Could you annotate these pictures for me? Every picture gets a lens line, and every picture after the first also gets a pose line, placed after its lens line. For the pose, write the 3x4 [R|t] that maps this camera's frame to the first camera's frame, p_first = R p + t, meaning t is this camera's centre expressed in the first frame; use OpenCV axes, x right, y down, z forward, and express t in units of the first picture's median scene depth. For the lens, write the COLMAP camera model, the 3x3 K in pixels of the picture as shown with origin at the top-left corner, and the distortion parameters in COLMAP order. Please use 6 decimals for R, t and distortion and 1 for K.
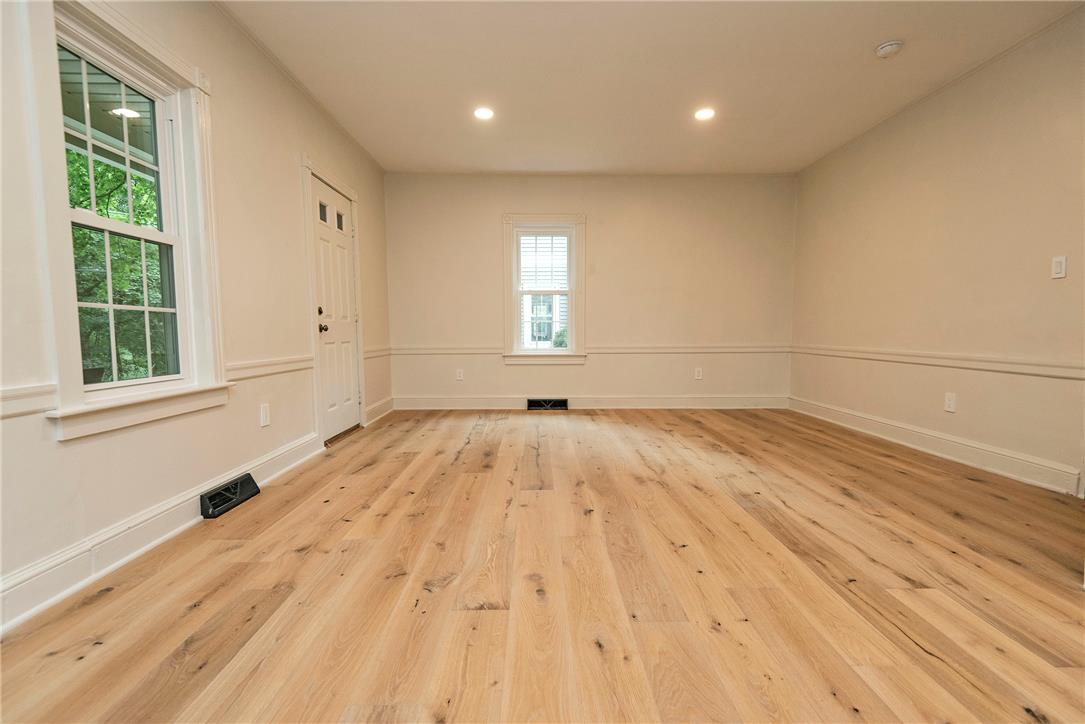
lens RADIAL K [[489.2, 0, 546.8], [0, 489.2, 364.9], [0, 0, 1]] dist [0.029465, -0.014590]
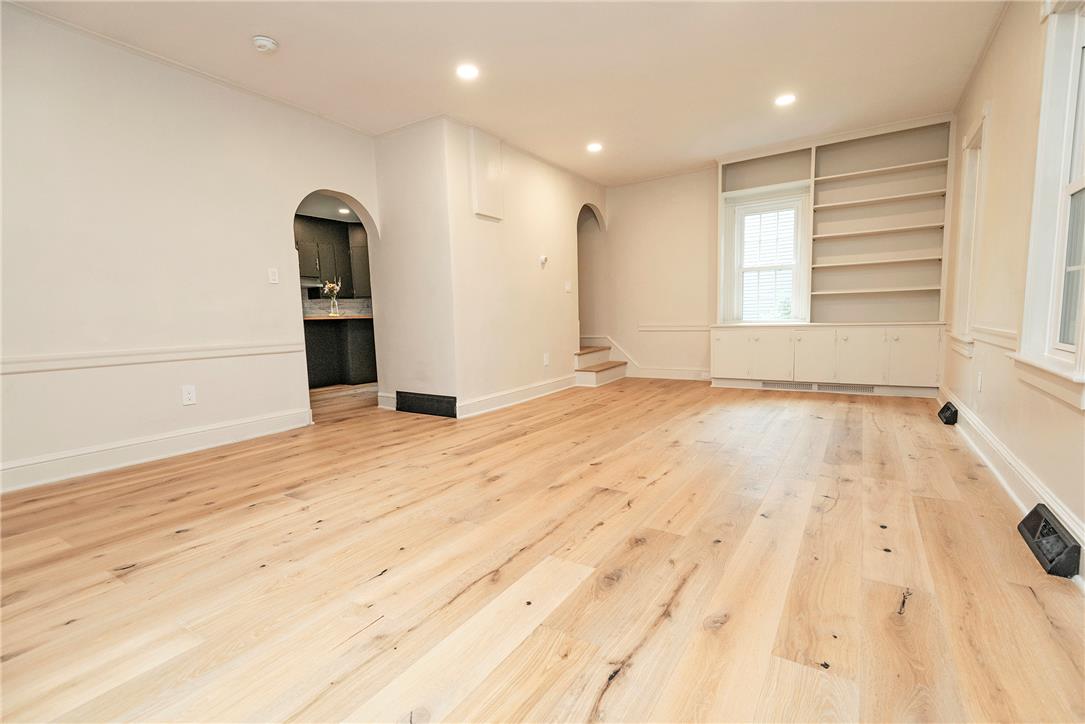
lens RADIAL K [[489.2, 0, 546.8], [0, 489.2, 364.9], [0, 0, 1]] dist [0.029465, -0.014590]
pose [[-0.831594, -0.029403, 0.554606, -0.403274], [0.069872, 0.985124, 0.156996, -0.111037], [-0.550972, 0.169308, -0.817169, 1.734217]]
